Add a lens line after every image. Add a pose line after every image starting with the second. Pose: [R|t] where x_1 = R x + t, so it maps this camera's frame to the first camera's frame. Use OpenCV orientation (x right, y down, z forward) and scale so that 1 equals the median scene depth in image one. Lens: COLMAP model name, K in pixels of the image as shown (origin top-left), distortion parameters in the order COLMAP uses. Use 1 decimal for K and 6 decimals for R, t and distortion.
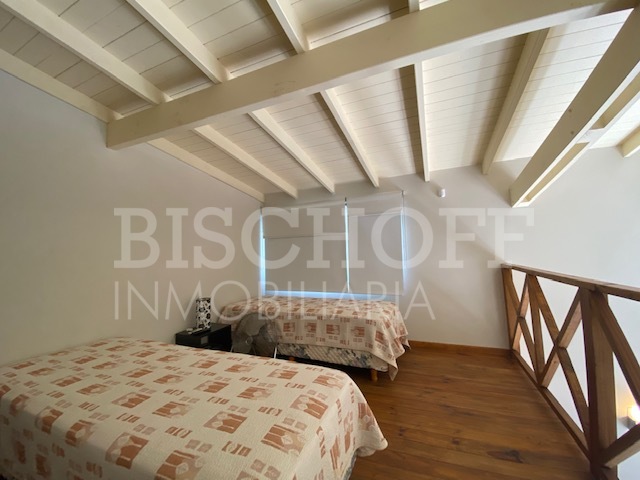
lens RADIAL K [[257.9, 0, 320.0], [0, 257.9, 240.0], [0, 0, 1]] dist [0.010879, -0.015688]
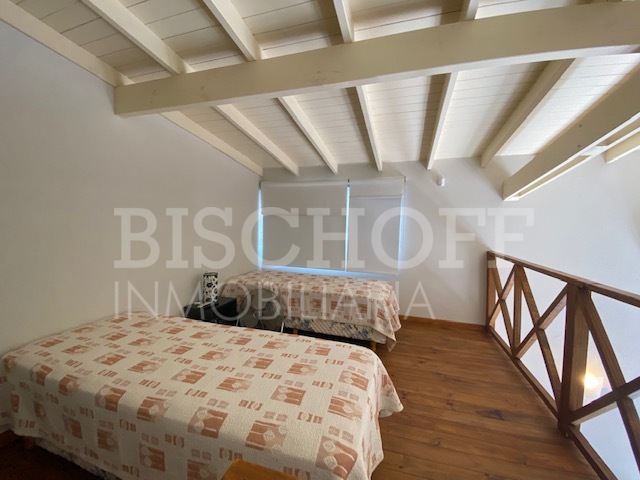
lens RADIAL K [[256.7, 0, 320.7], [0, 256.7, 239.4], [0, 0, 1]] dist [0.019150, -0.020177]
pose [[0.994451, 0.042785, 0.096103, -0.170236], [-0.053258, 0.992592, 0.109201, -0.057107], [-0.090719, -0.113714, 0.989363, -0.036693]]
